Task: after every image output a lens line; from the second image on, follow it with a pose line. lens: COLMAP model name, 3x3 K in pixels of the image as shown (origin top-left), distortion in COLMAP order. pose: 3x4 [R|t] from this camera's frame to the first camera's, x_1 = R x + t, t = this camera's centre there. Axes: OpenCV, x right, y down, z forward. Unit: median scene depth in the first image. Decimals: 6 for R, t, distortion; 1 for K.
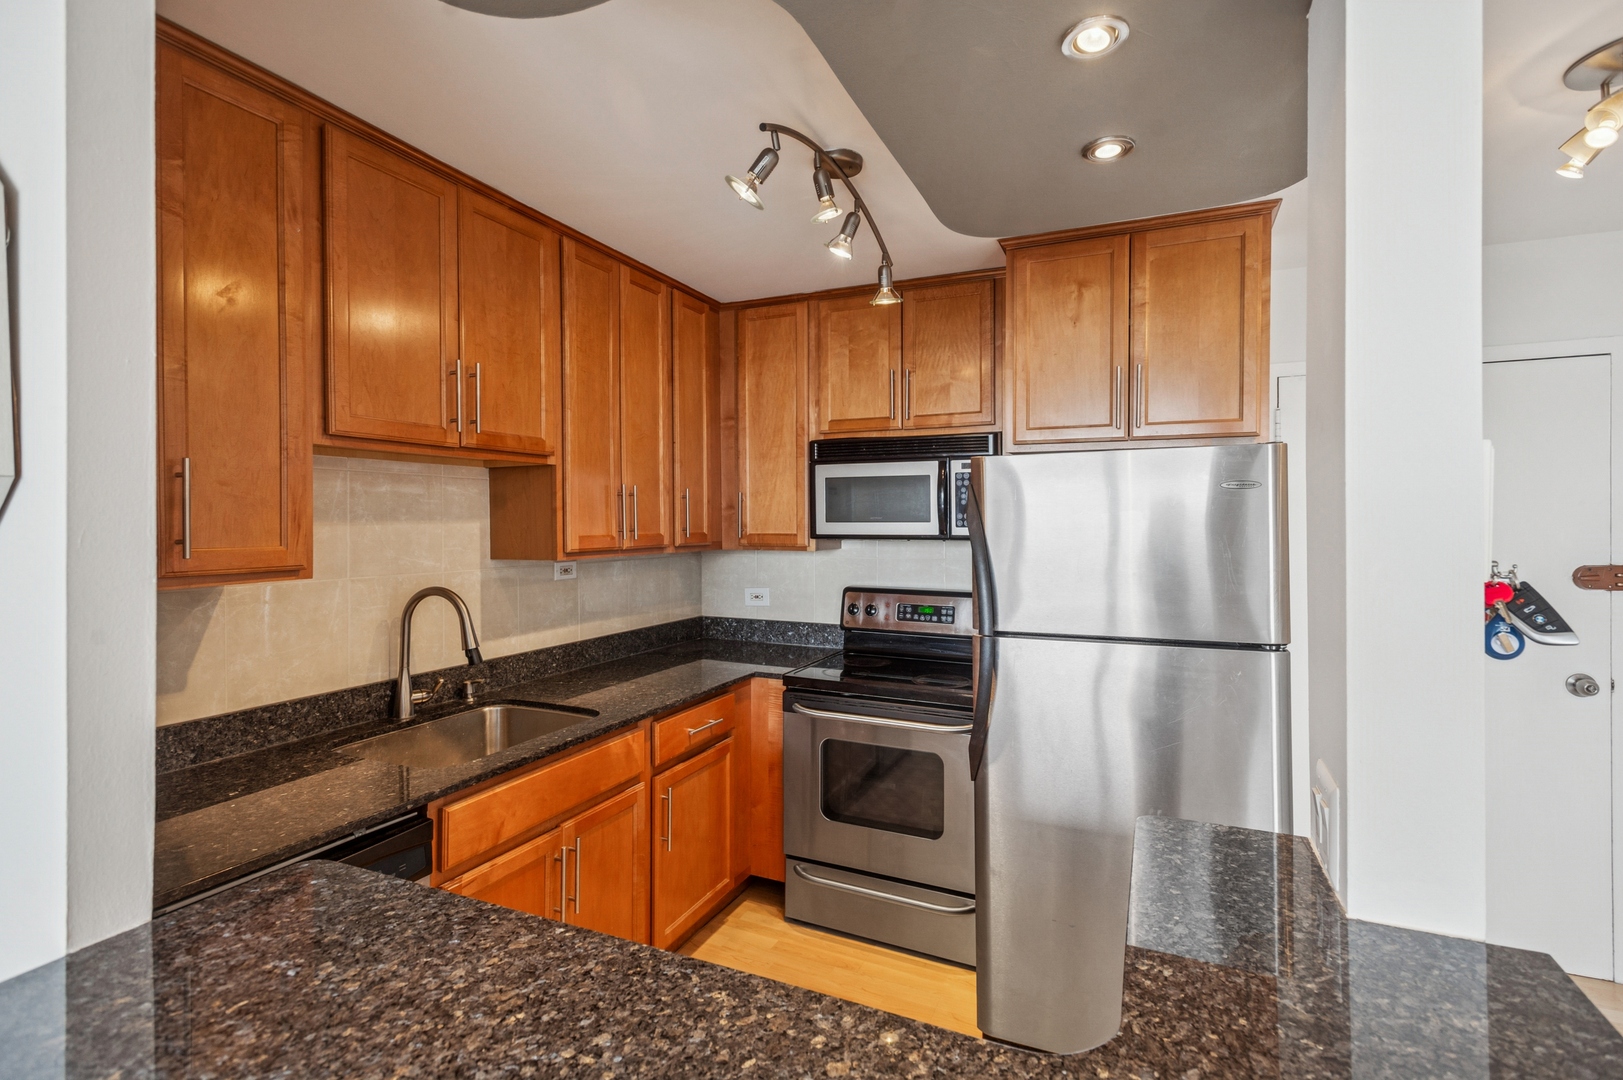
lens RADIAL K [[769.3, 0, 811.1], [0, 769.3, 522.9], [0, 0, 1]] dist [0.023601, -0.001910]
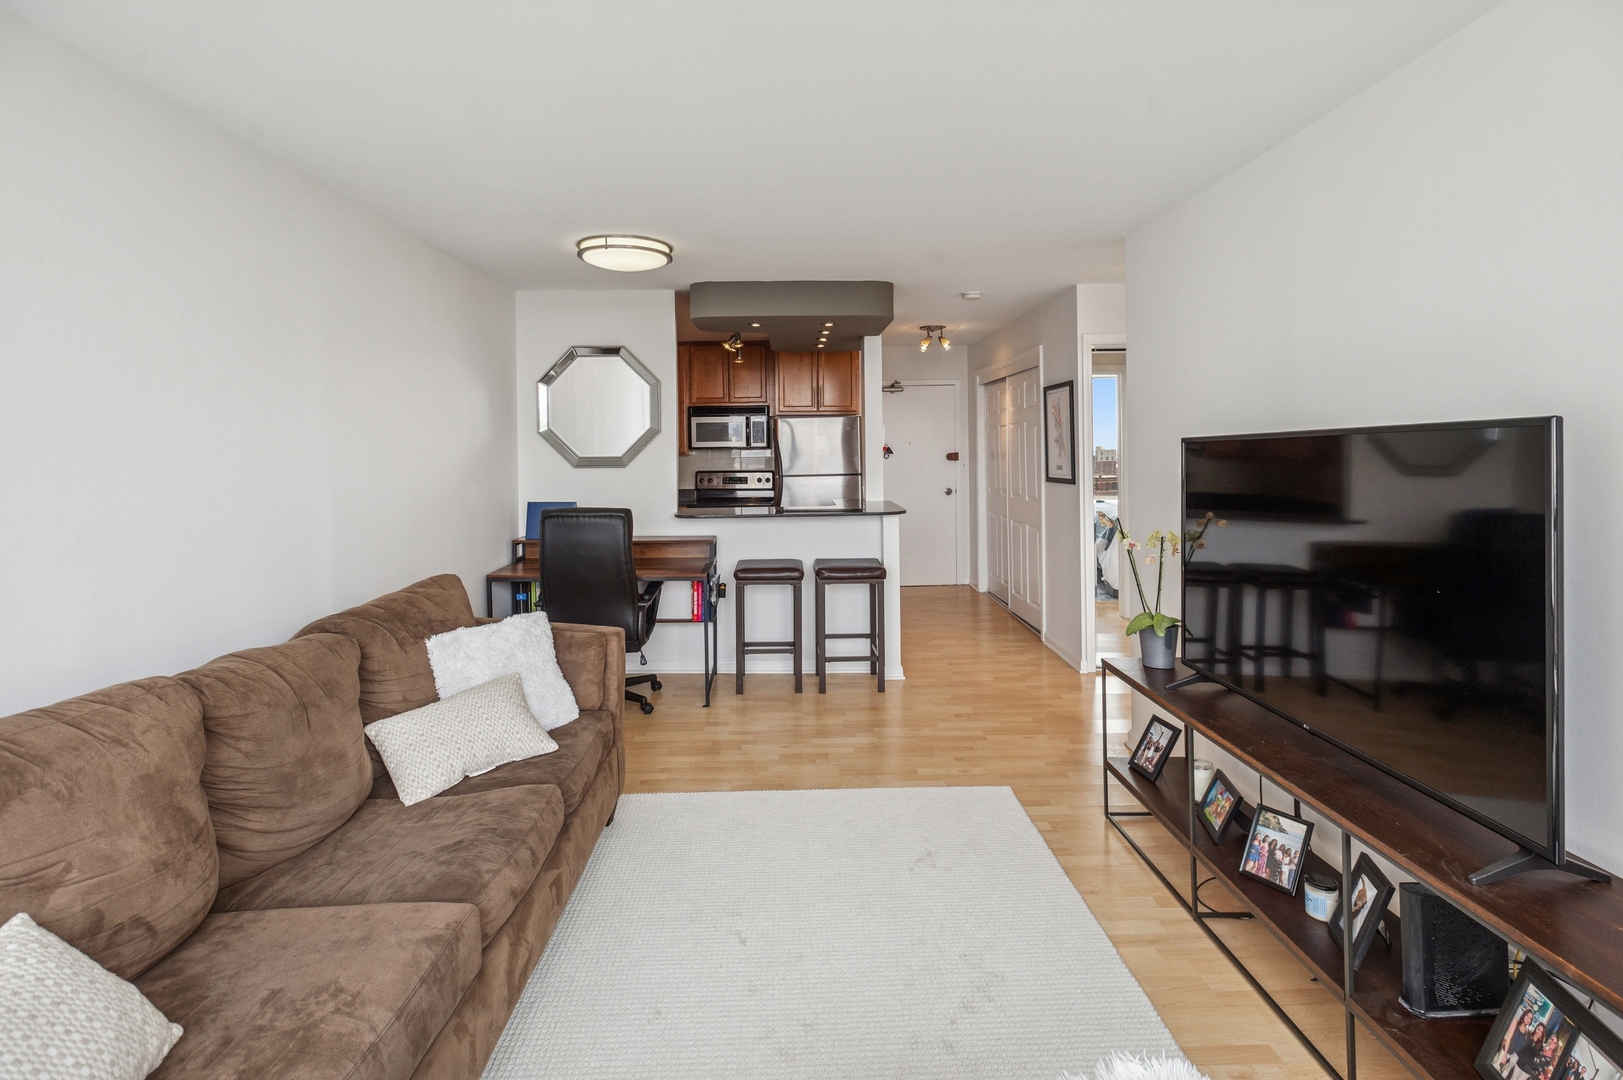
lens RADIAL K [[769.3, 0, 791.1], [0, 769.3, 446.4], [0, 0, 1]] dist [0.023601, -0.001910]
pose [[0.906055, -0.016493, 0.422839, -0.709678], [0.015712, 0.999862, 0.005333, 0.004976], [-0.422869, 0.001811, 0.906189, -1.234707]]
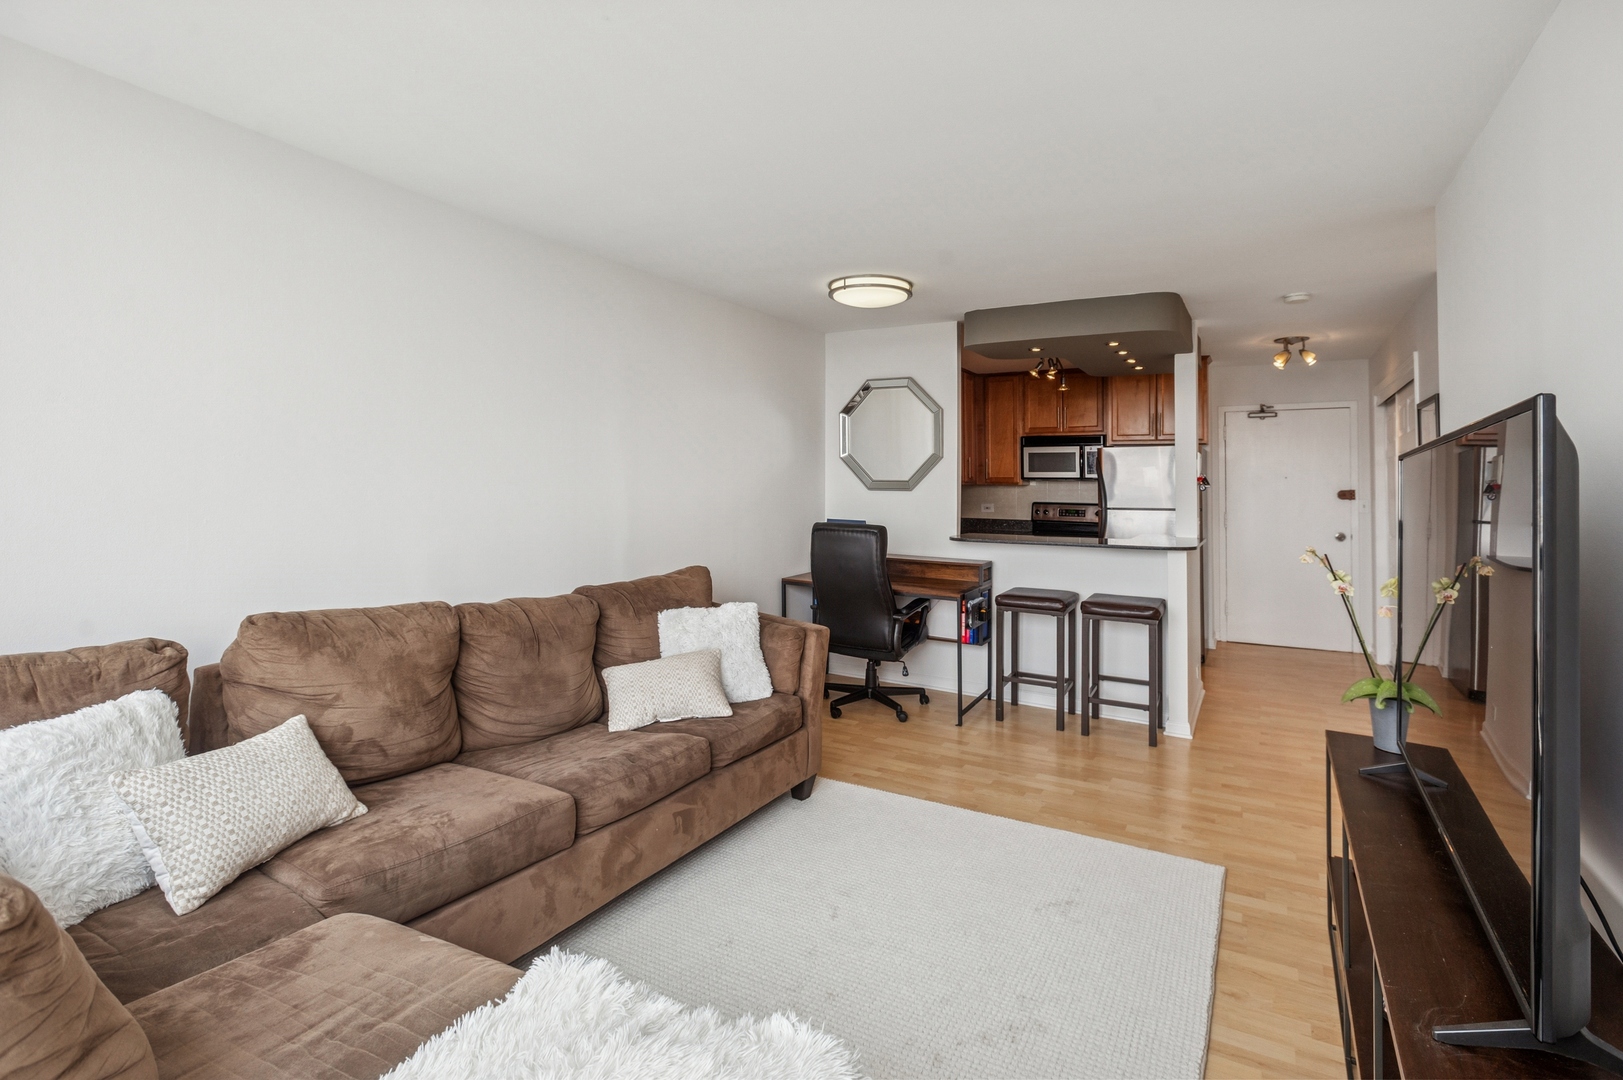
lens RADIAL K [[769.3, 0, 843.4], [0, 769.3, 467.3], [0, 0, 1]] dist [0.023601, -0.001910]
pose [[0.996961, 0.003926, -0.077798, -0.356660], [-0.005636, 0.999747, -0.021769, 0.038252], [0.077692, 0.022142, 0.996731, -1.354322]]
